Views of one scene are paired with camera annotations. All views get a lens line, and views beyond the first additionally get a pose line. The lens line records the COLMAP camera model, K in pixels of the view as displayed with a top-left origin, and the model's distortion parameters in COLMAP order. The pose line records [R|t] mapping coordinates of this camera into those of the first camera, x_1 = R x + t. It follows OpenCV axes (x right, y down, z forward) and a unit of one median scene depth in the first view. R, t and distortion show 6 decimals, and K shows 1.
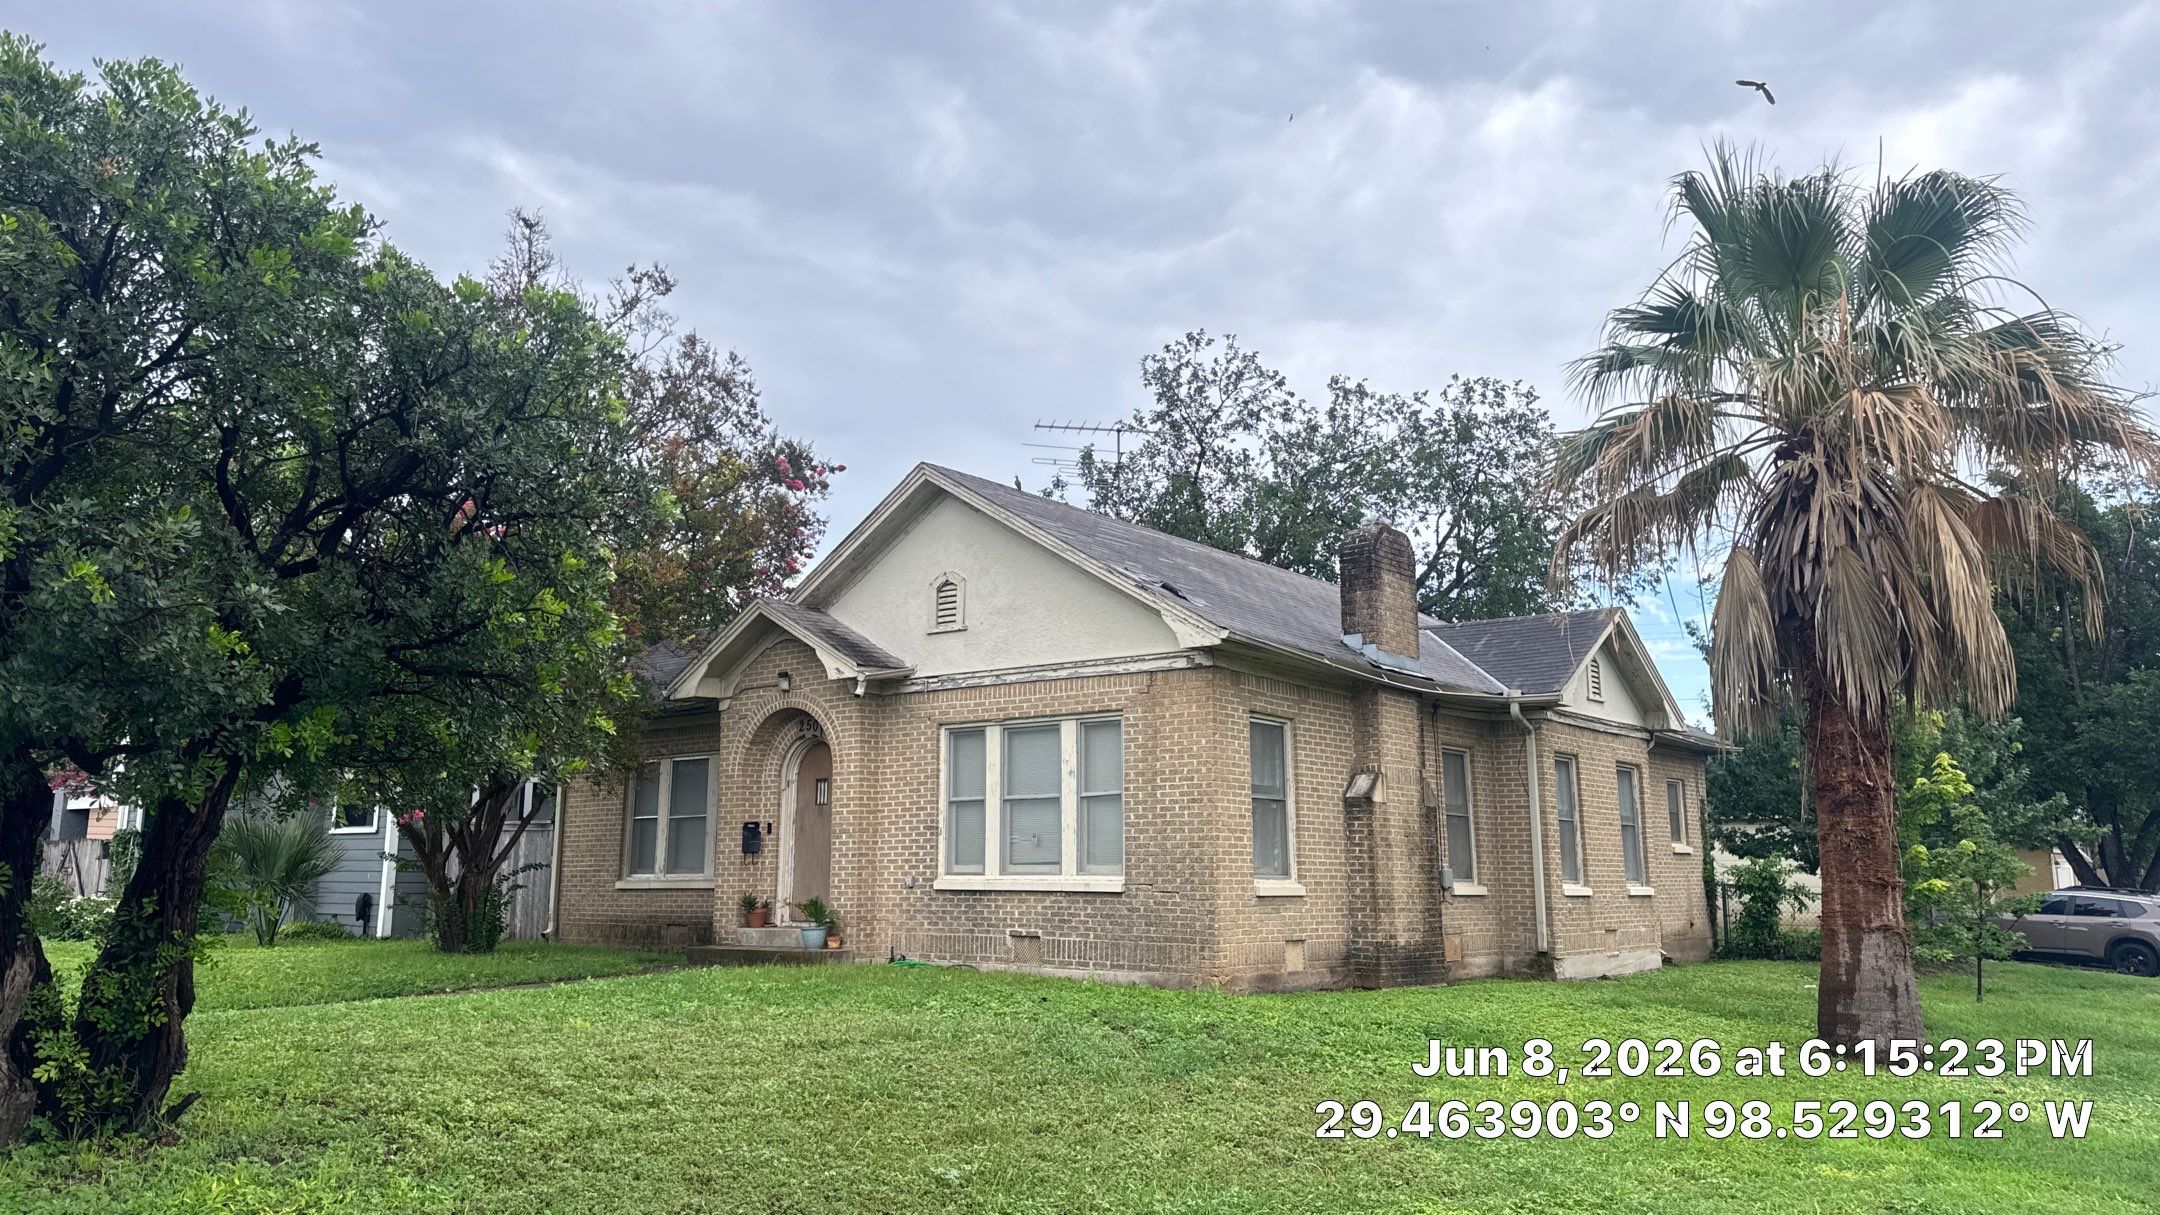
lens RADIAL K [[1482.0, 0, 1020.1], [0, 1482.0, 605.1], [0, 0, 1]] dist [0.174767, -0.267772]
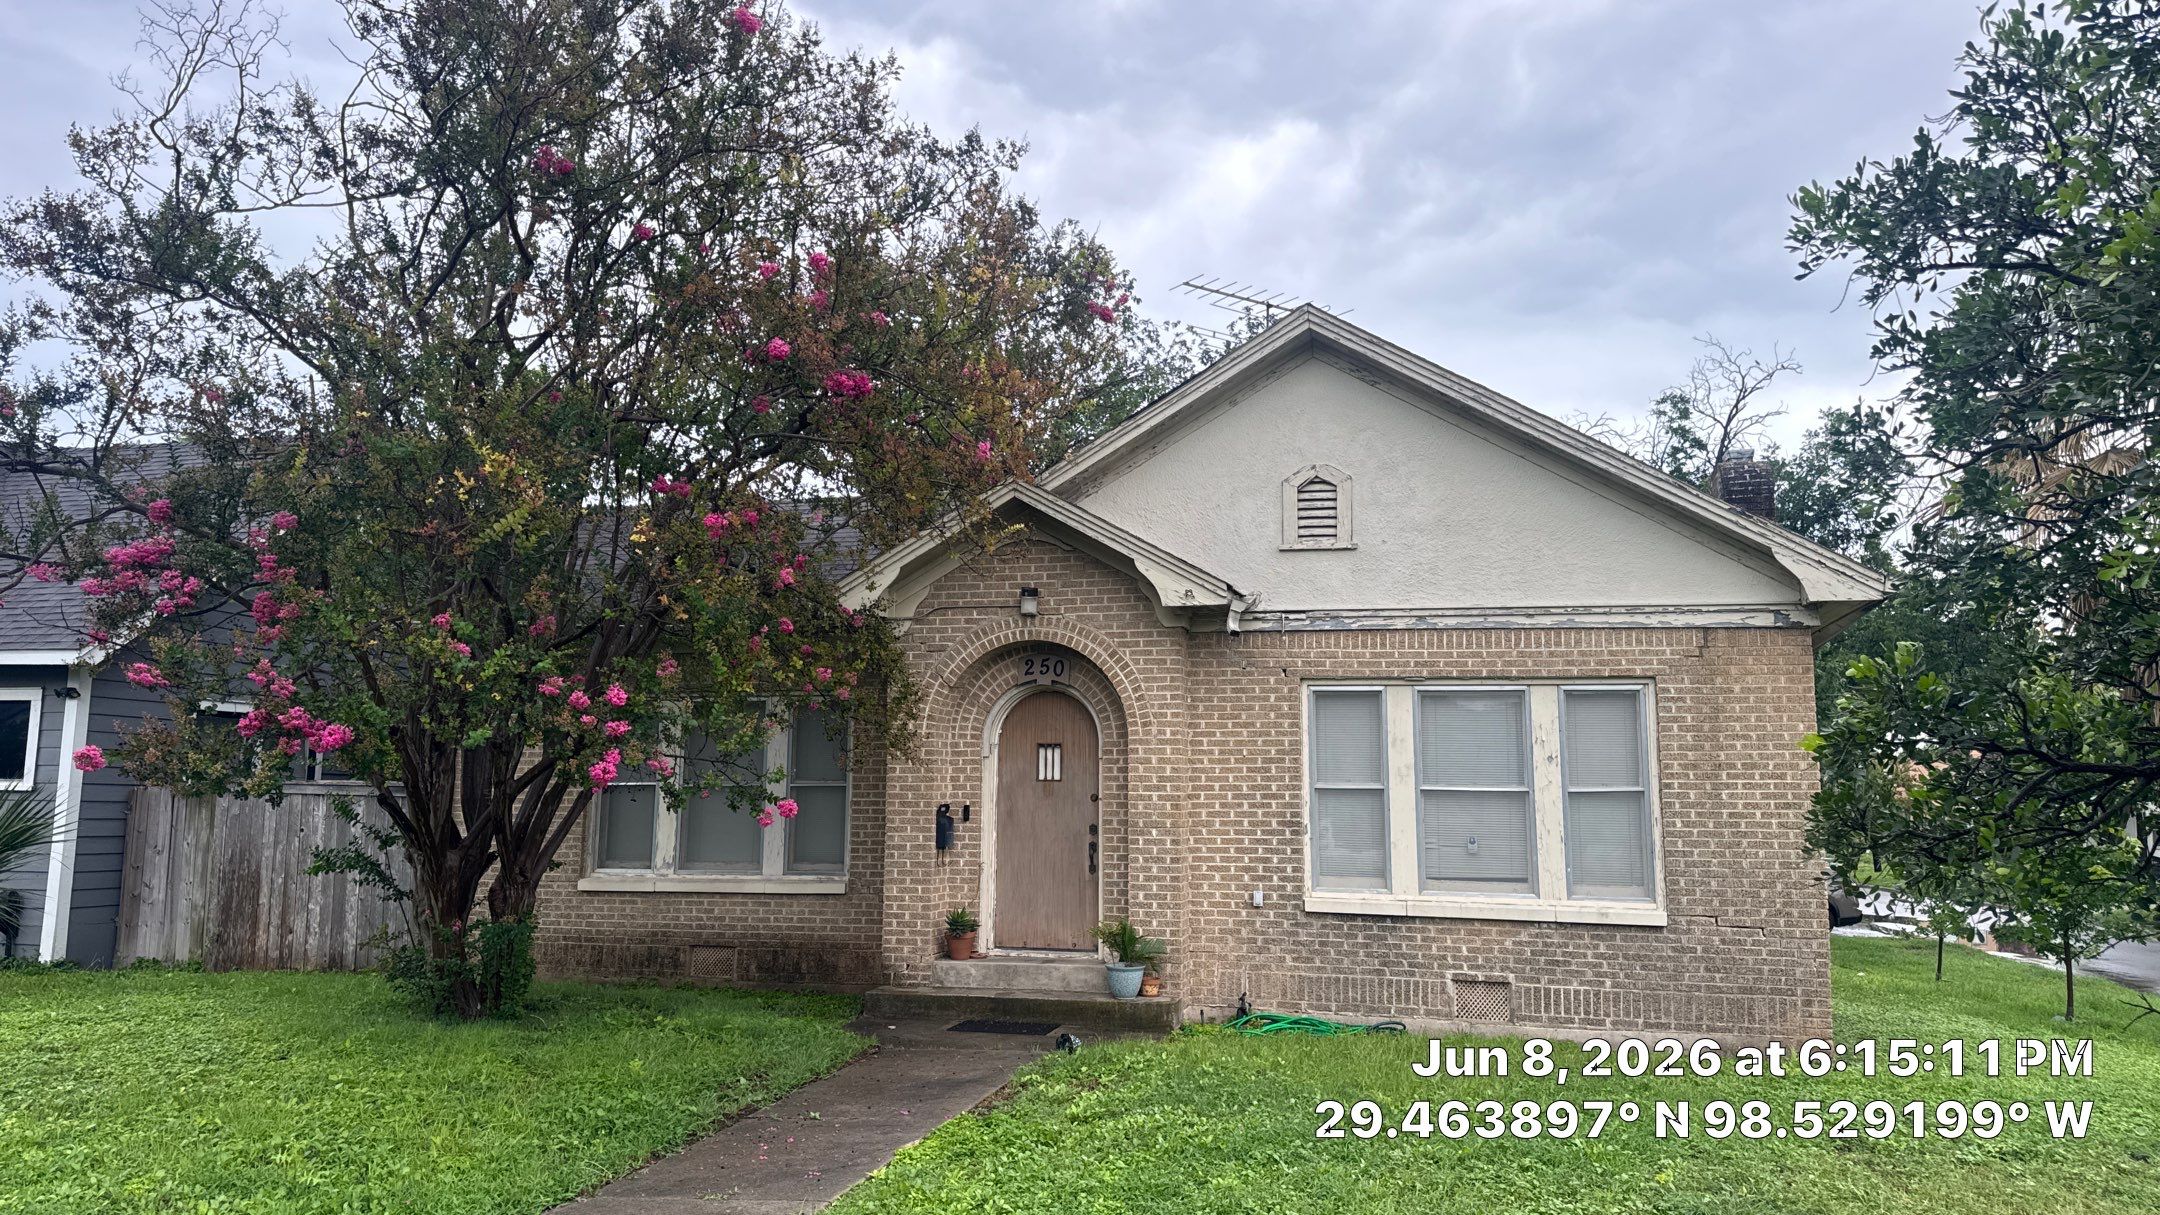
lens RADIAL K [[1482.0, 0, 1020.1], [0, 1482.0, 605.1], [0, 0, 1]] dist [0.174767, -0.267772]
pose [[0.902188, 0.061992, 0.426865, -0.497543], [-0.083319, 0.996027, 0.031447, 0.035174], [-0.423220, -0.063937, 0.903768, 0.428726]]
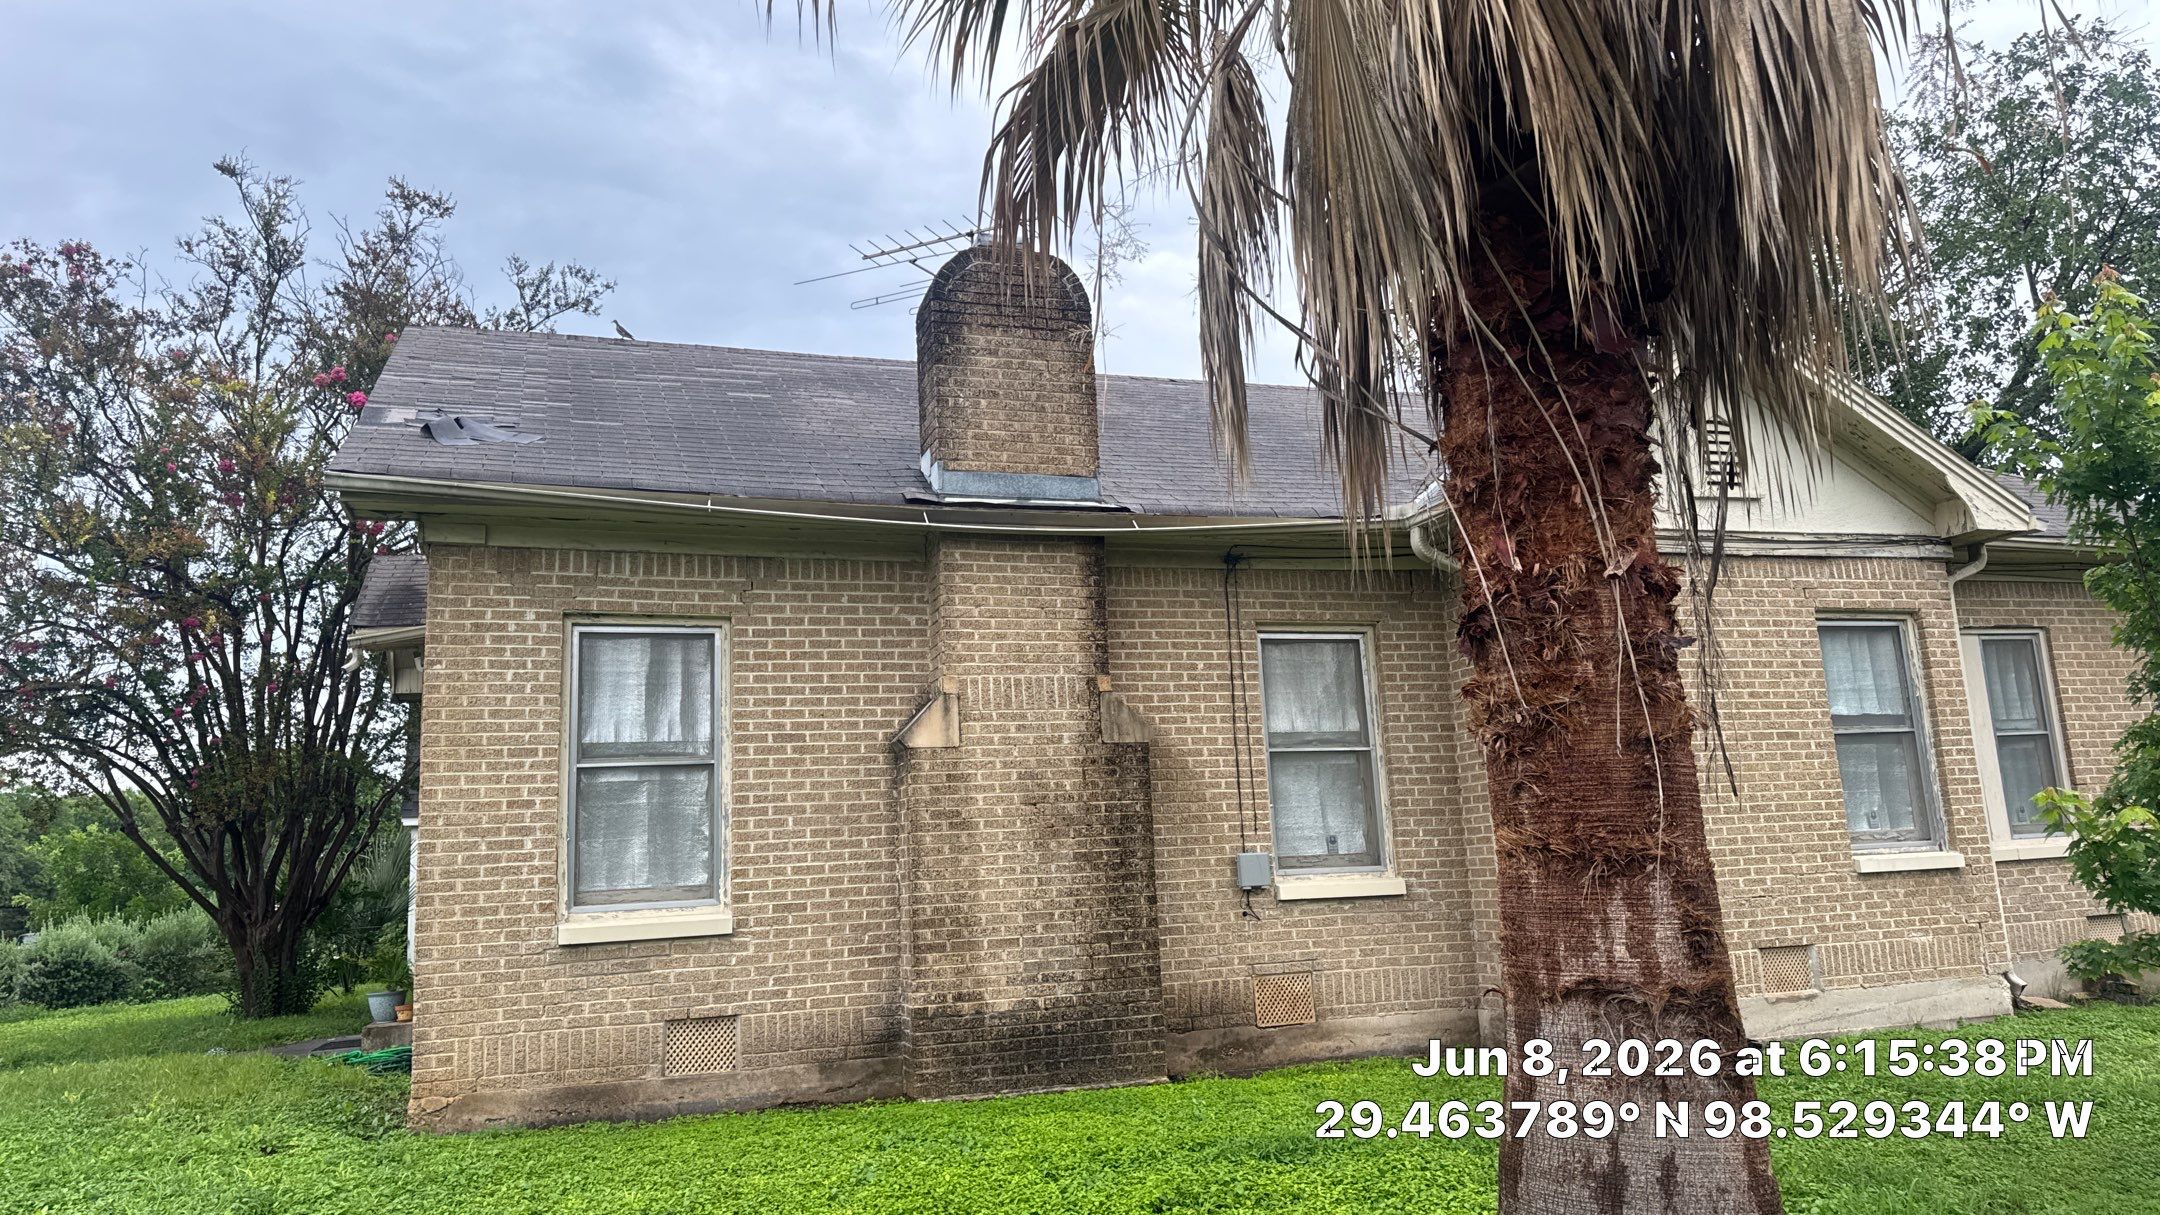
lens RADIAL K [[1482.0, 0, 1020.1], [0, 1482.0, 605.1], [0, 0, 1]] dist [0.174767, -0.267772]
pose [[0.856730, -0.141719, -0.495912, 0.467589], [0.144802, 0.988928, -0.032454, 0.088854], [0.495021, -0.044004, 0.867766, 0.477586]]
